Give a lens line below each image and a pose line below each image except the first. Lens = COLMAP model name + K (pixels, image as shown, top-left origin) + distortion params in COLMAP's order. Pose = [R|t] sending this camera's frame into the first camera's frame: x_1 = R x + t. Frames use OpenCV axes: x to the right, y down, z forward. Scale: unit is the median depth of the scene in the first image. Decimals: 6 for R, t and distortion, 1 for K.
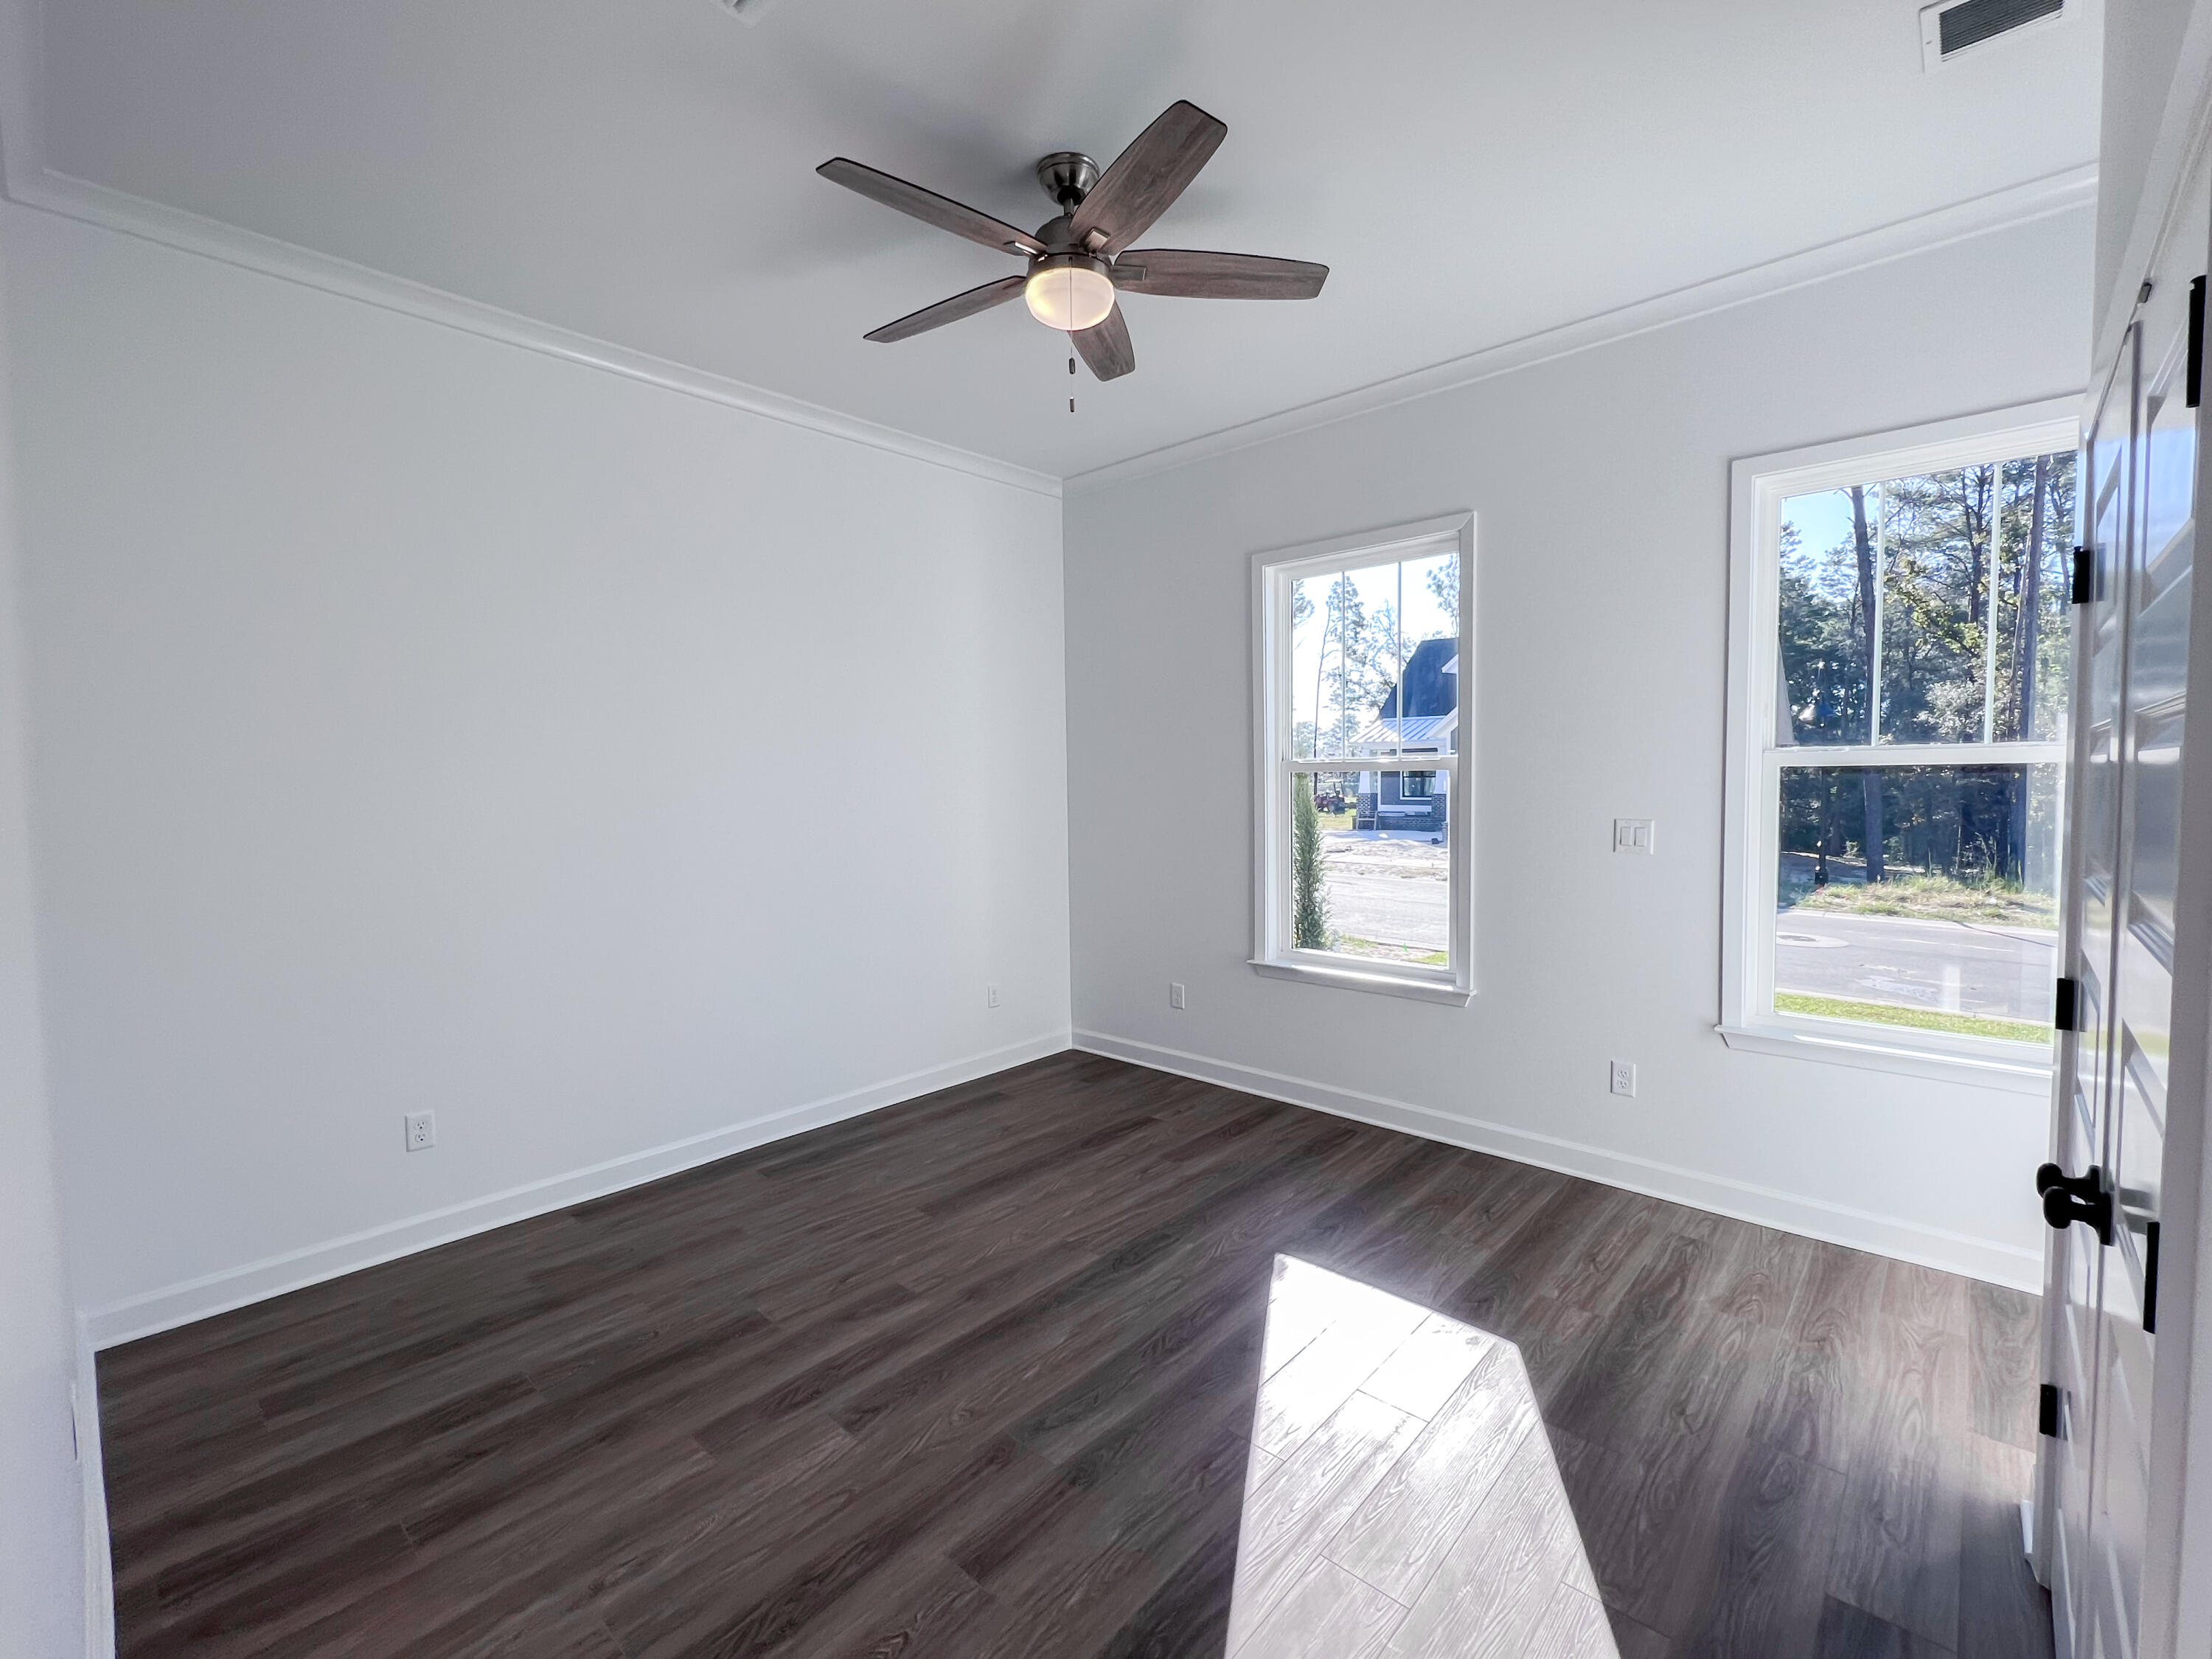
lens RADIAL K [[959.4, 0, 1106.0], [0, 959.4, 829.5], [0, 0, 1]] dist [-0.000417, -0.000158]
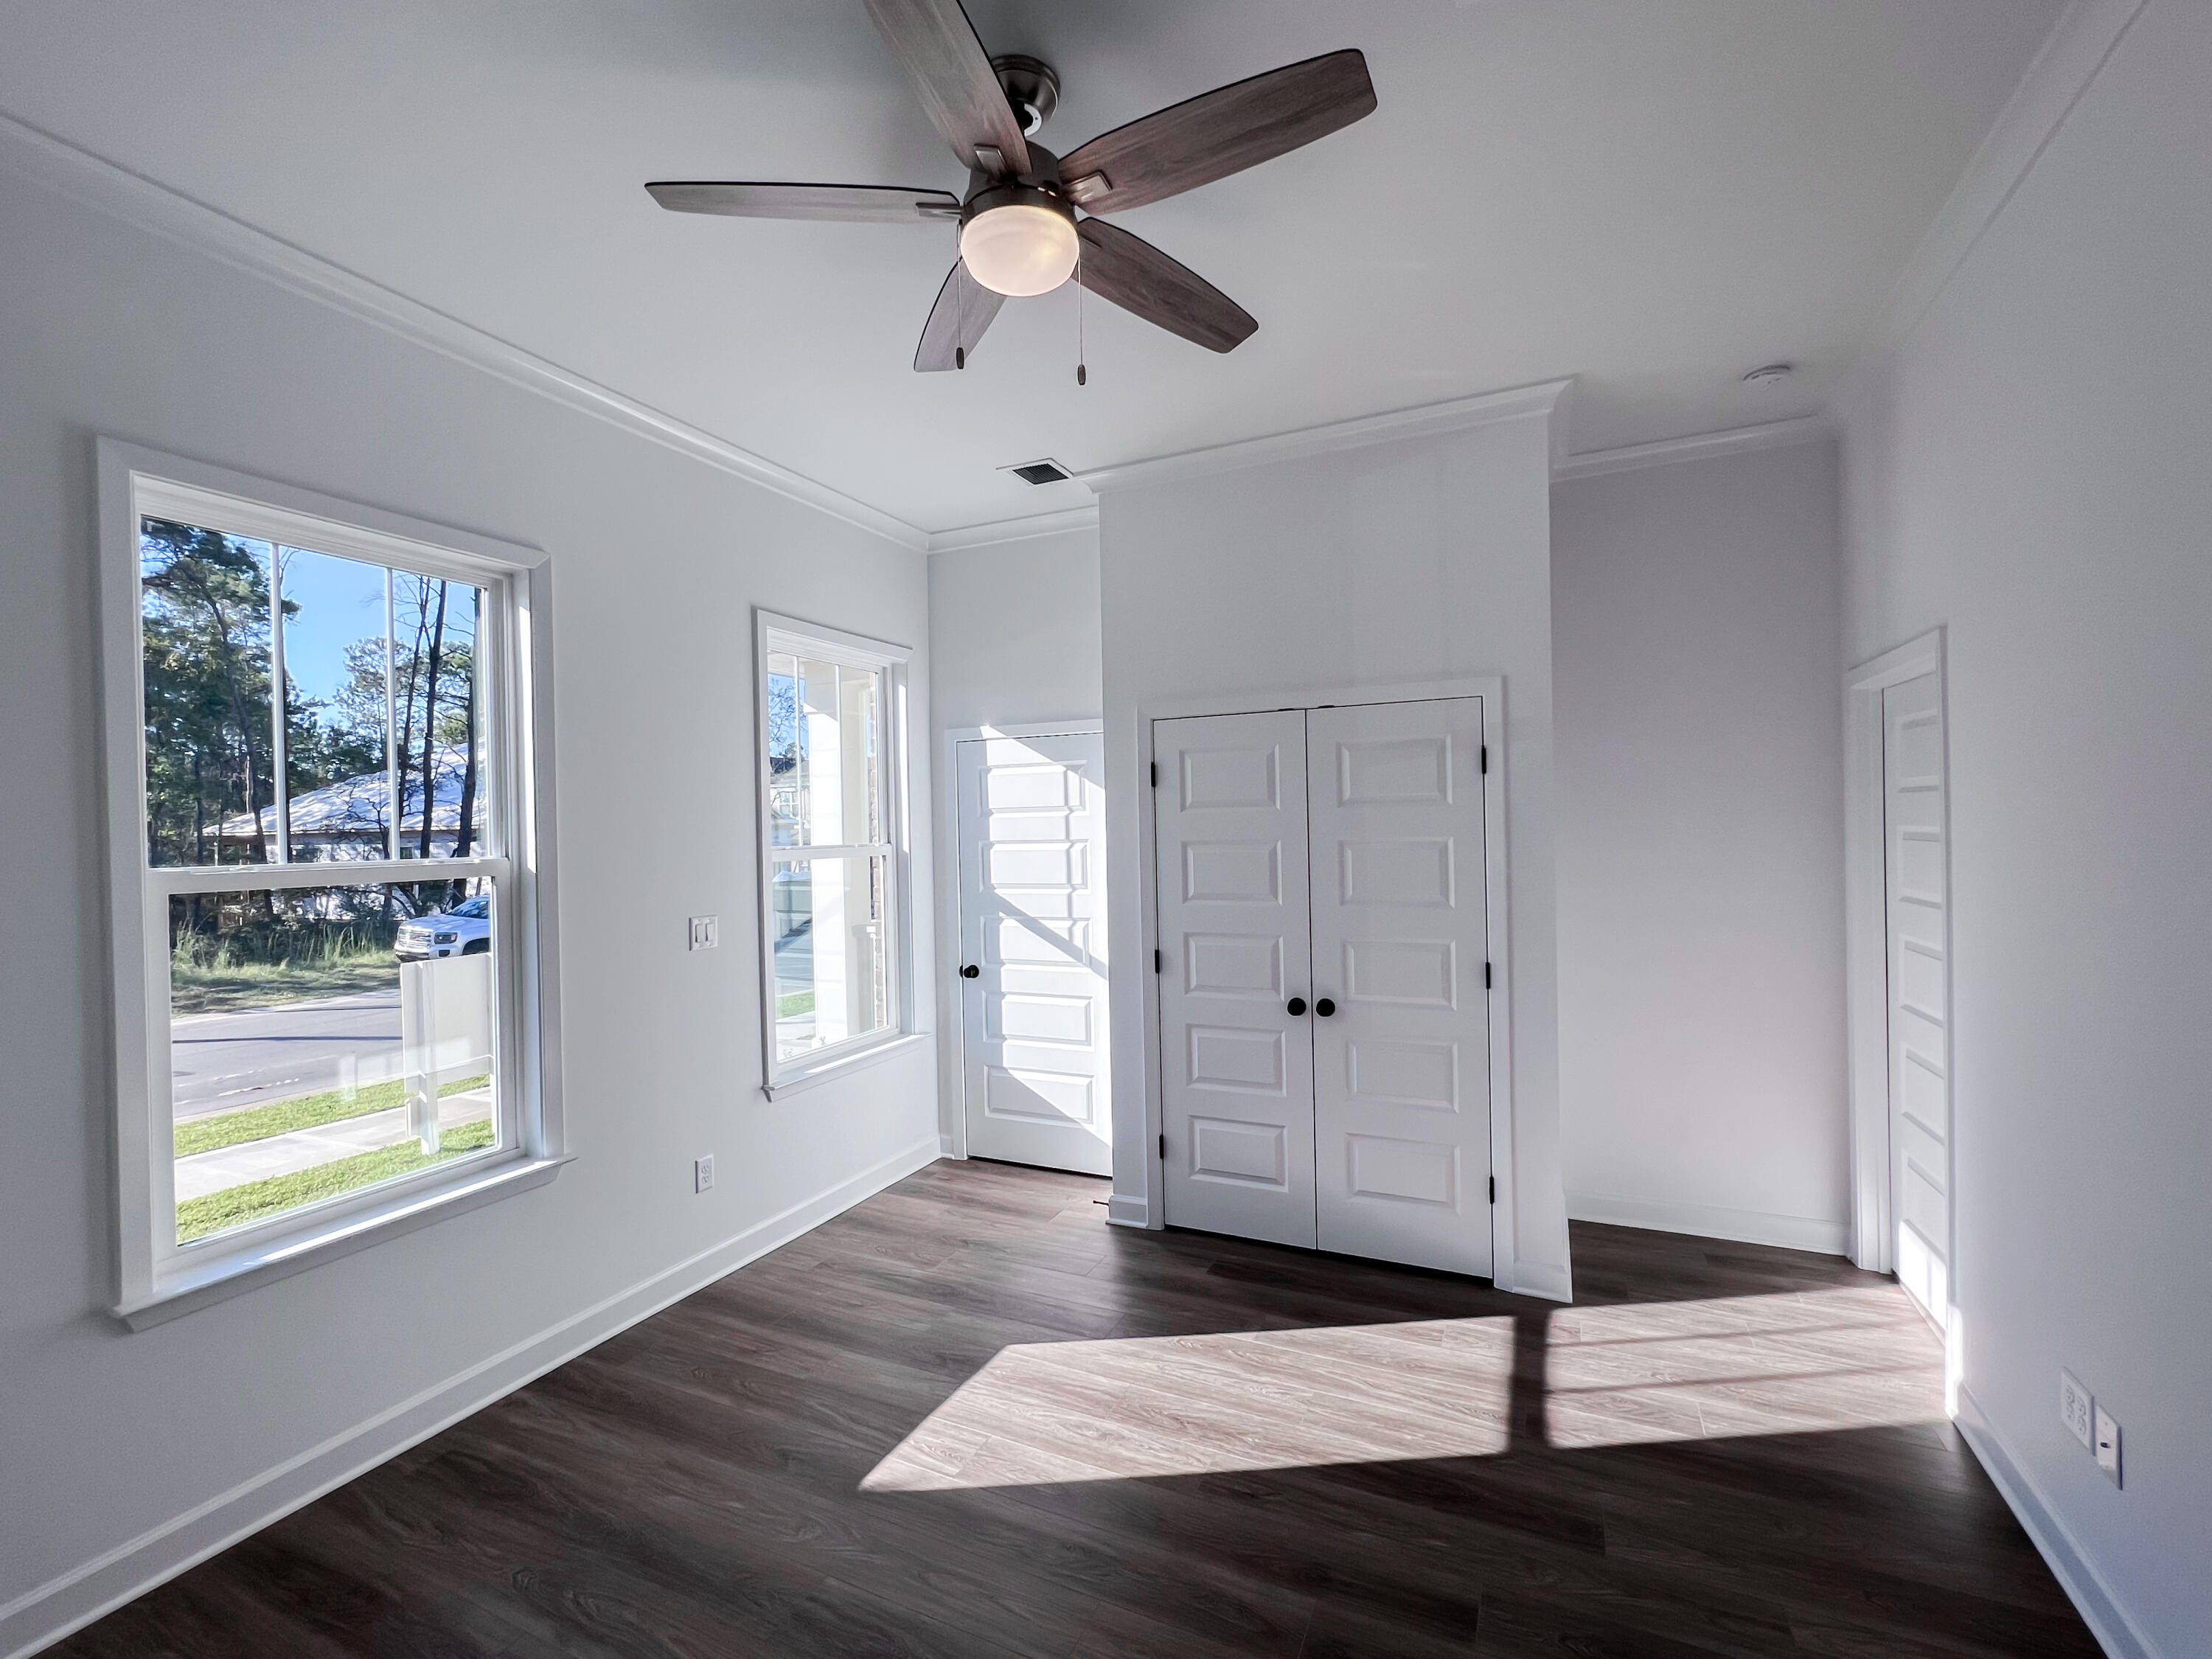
lens RADIAL K [[959.4, 0, 1106.0], [0, 959.4, 829.5], [0, 0, 1]] dist [-0.000417, -0.000158]
pose [[-0.297669, 0.013213, 0.954578, -0.563341], [0.075030, 0.997135, 0.009595, -0.080222], [-0.951716, 0.074478, -0.297807, 0.880647]]
